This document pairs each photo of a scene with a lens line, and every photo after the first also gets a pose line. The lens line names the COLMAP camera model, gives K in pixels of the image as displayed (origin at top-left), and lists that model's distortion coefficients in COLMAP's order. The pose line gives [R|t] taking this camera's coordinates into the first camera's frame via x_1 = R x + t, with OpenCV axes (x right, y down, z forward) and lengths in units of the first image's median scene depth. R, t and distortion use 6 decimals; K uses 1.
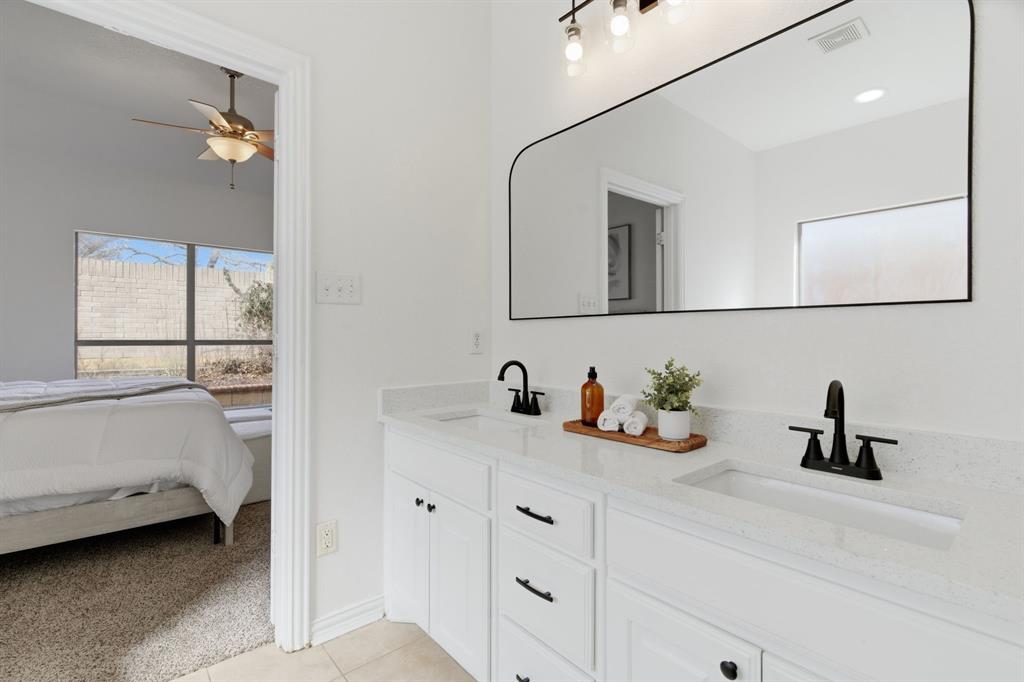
lens RADIAL K [[467.4, 0, 509.0], [0, 467.4, 336.7], [0, 0, 1]] dist [0.000418, -0.001716]
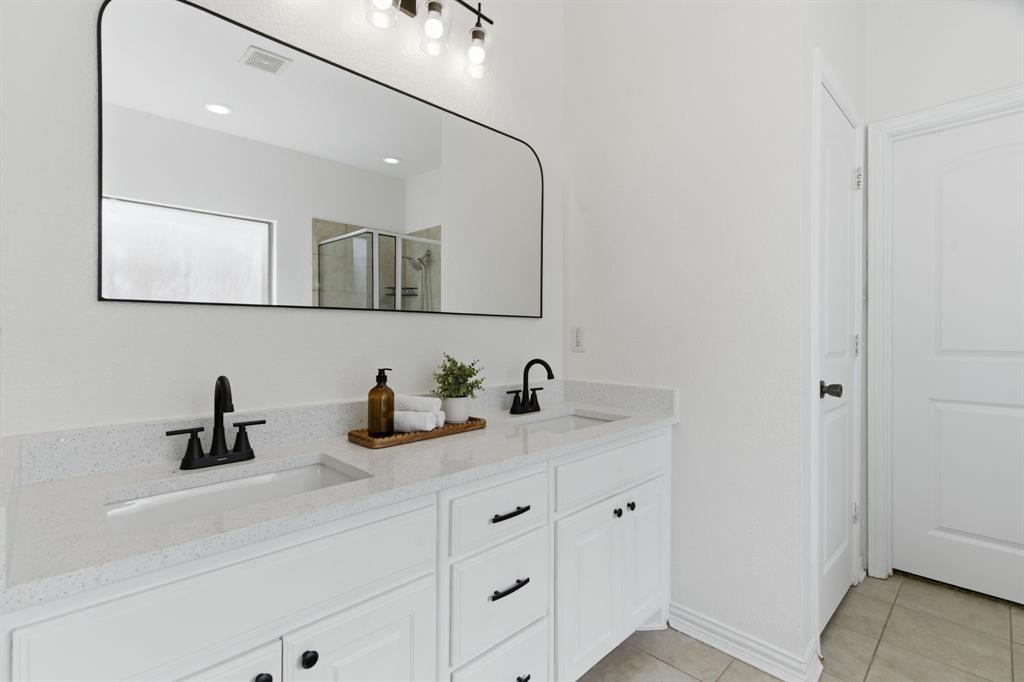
lens RADIAL K [[467.4, 0, 508.9], [0, 467.4, 338.0], [0, 0, 1]] dist [0.000418, -0.001716]
pose [[-0.064659, -0.011501, 0.997841, -0.707161], [-0.003142, 0.999931, 0.011321, -0.004173], [-0.997902, -0.002403, -0.064691, 0.810230]]
